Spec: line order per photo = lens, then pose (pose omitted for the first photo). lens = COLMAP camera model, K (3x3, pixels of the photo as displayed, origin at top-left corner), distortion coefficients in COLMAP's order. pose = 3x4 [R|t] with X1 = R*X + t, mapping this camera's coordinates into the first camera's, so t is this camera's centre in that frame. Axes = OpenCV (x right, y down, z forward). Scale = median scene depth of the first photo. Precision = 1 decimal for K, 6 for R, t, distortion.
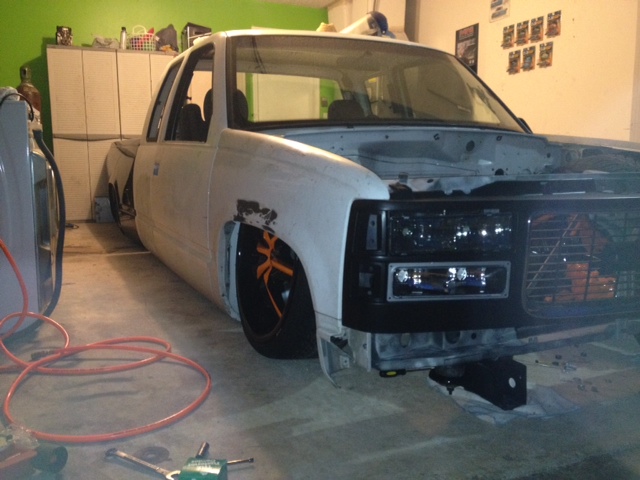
lens RADIAL K [[647.1, 0, 323.5], [0, 647.1, 237.4], [0, 0, 1]] dist [0.049898, 0.000000]
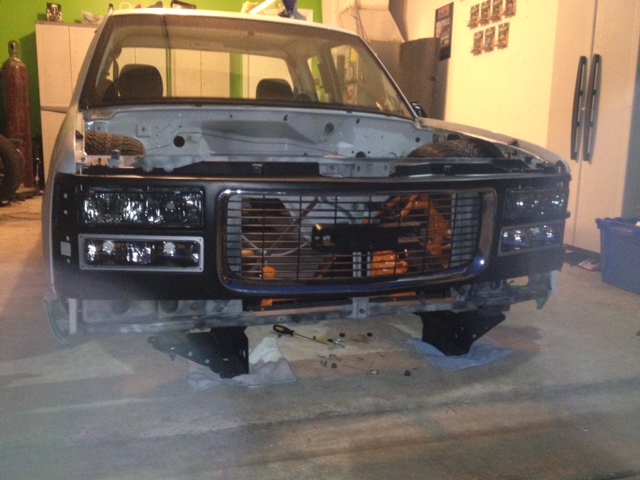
lens RADIAL K [[647.1, 0, 316.5], [0, 647.1, 242.9], [0, 0, 1]] dist [0.049898, 0.000000]
pose [[0.992326, 0.045977, -0.114784, 0.192349], [-0.041220, 0.998203, 0.043486, -0.002645], [0.116577, -0.038421, 0.992438, -0.008796]]
